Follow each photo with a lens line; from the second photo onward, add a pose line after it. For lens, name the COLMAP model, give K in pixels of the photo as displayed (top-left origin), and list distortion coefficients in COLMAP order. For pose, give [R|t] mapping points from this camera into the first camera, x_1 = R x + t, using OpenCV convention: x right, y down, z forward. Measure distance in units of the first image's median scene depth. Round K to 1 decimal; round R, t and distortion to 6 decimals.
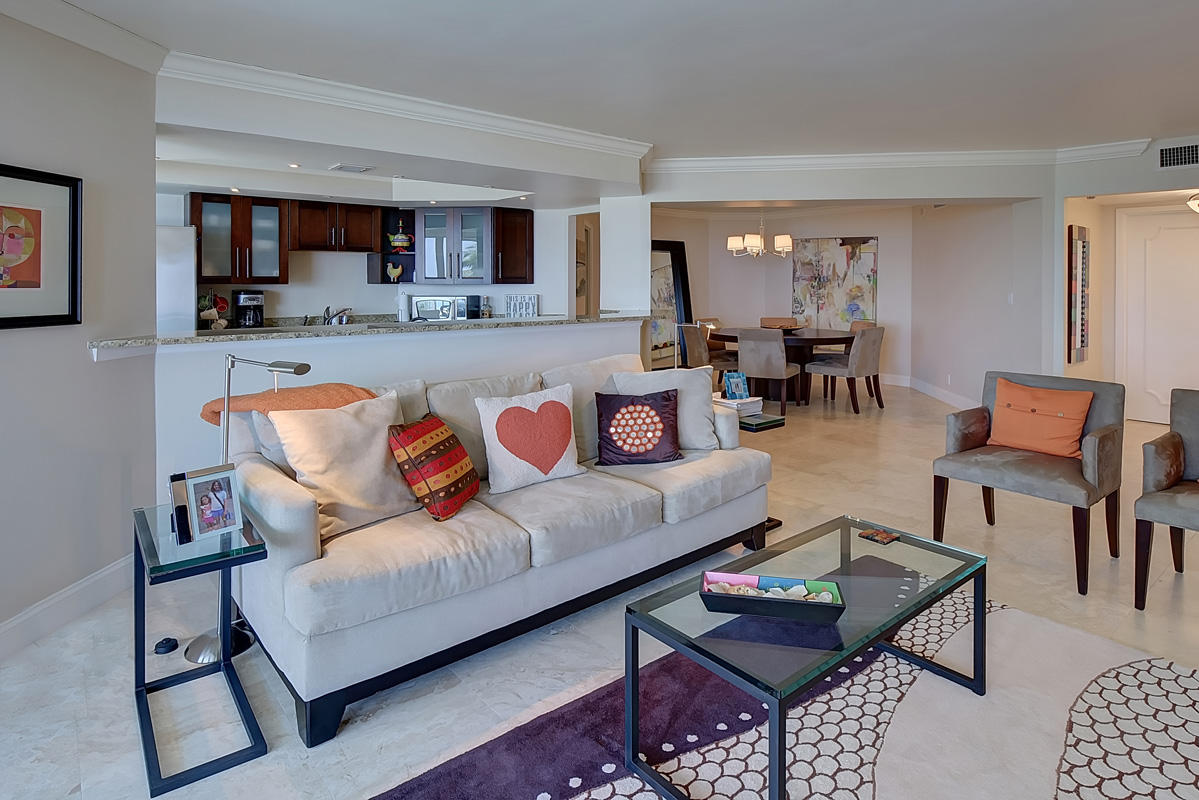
lens RADIAL K [[643.6, 0, 485.7], [0, 643.6, 288.0], [0, 0, 1]] dist [-0.003595, -0.001841]
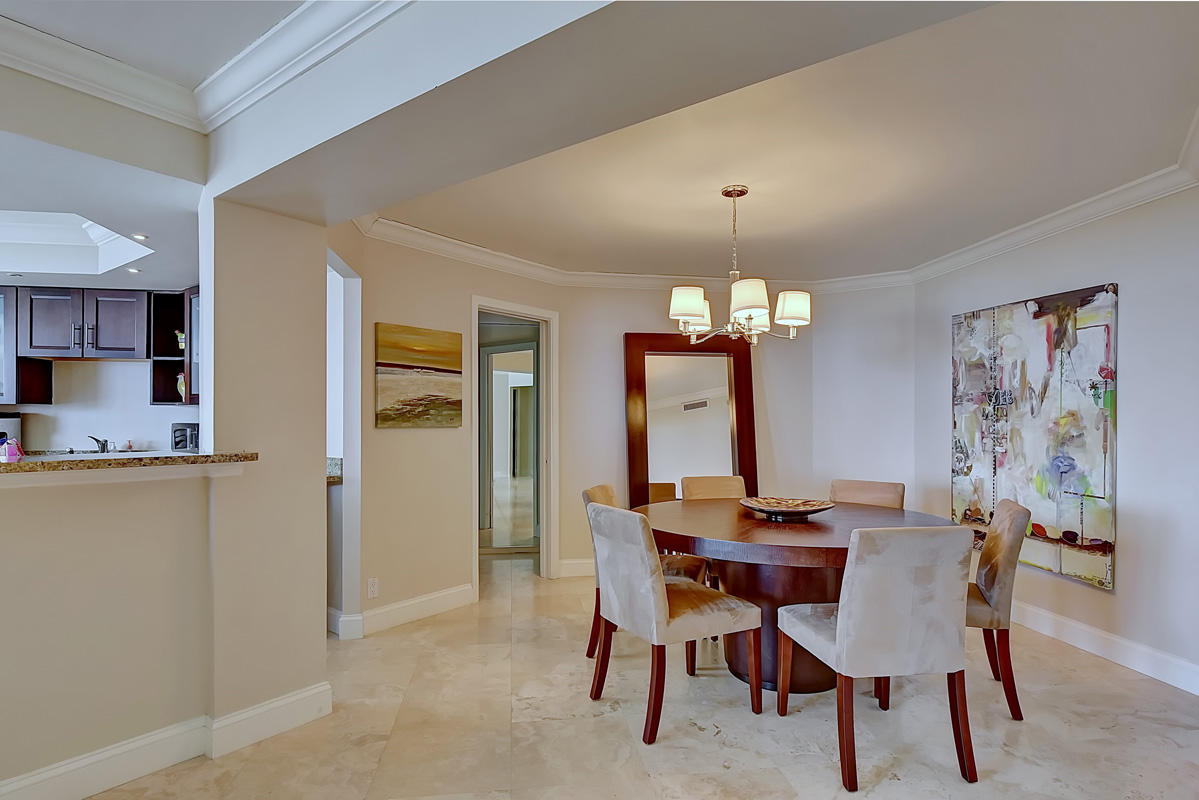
lens RADIAL K [[616.8, 0, 597.7], [0, 616.8, 413.3], [0, 0, 1]] dist [-0.001083, -0.000183]
pose [[0.902118, -0.000104, -0.431490, 0.466860], [-0.010763, 0.999683, -0.022743, 0.009574], [0.431355, 0.025161, 0.901831, 0.511007]]
